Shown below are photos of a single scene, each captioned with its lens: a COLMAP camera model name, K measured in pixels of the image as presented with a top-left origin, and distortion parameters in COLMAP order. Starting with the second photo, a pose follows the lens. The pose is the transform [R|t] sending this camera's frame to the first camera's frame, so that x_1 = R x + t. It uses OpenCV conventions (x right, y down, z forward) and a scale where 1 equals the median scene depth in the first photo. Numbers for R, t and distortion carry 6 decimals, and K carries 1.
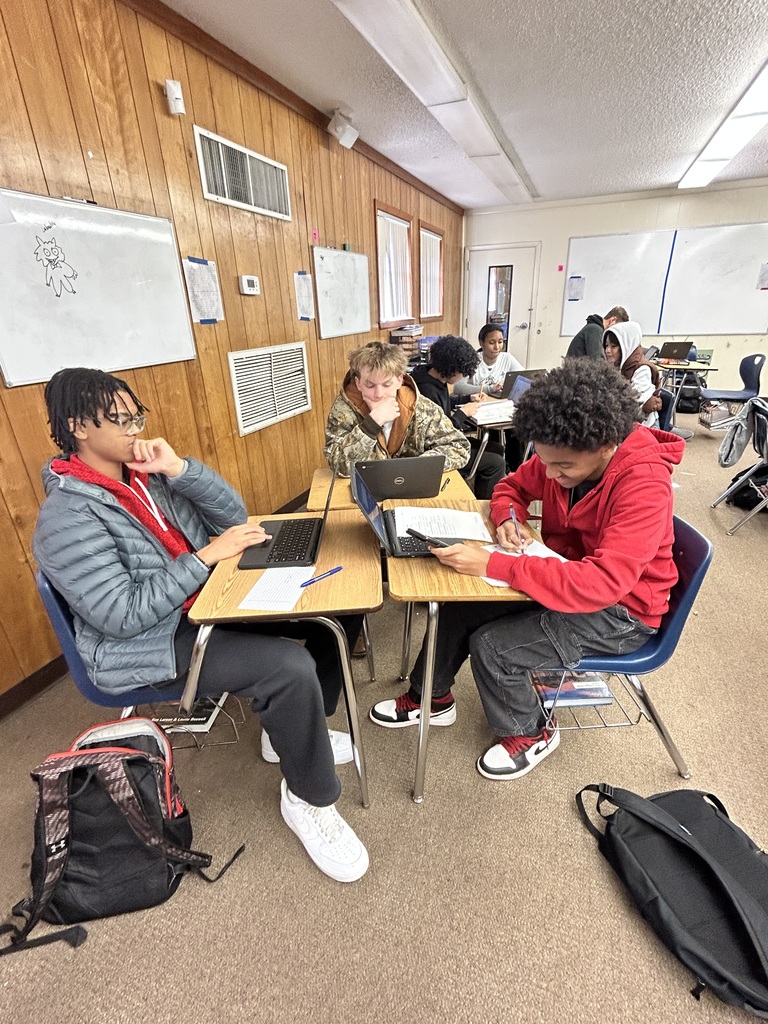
lens RADIAL K [[477.1, 0, 384.5], [0, 477.1, 515.0], [0, 0, 1]] dist [0.004954, -0.001061]
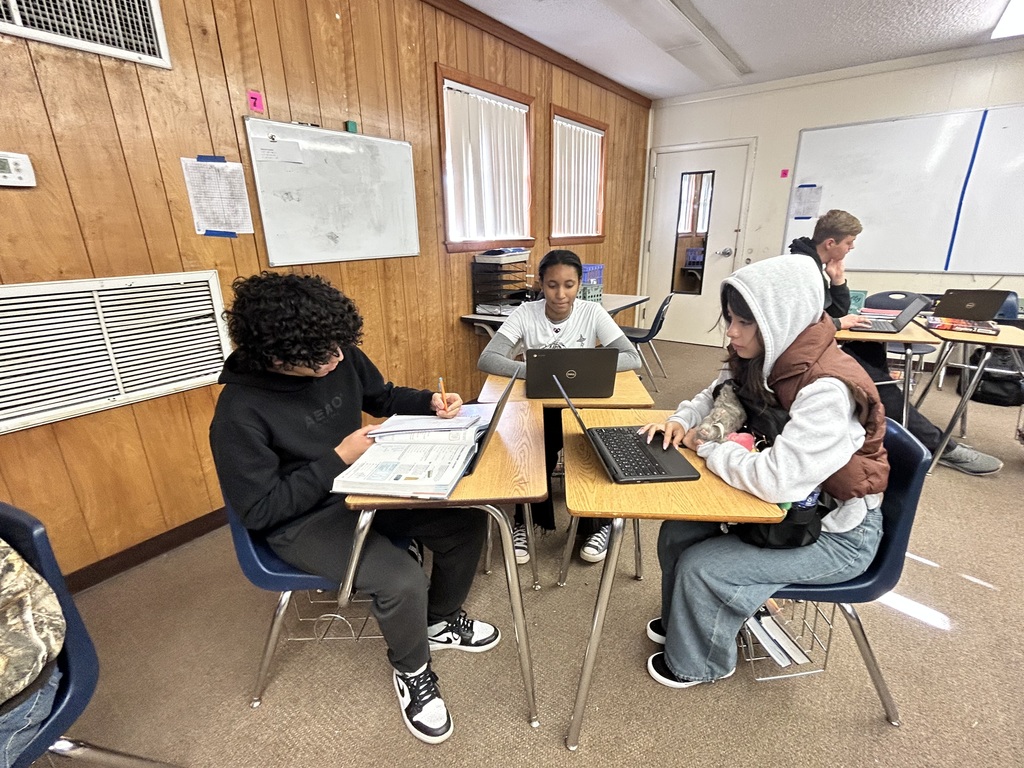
lens RADIAL K [[477.1, 0, 510.8], [0, 477.1, 388.6], [0, 0, 1]] dist [0.004954, -0.001061]
pose [[0.967075, 0.097981, -0.234875, 0.250607], [-0.116998, 0.990773, -0.068413, -0.159229], [0.226005, 0.093640, 0.969615, 0.375961]]
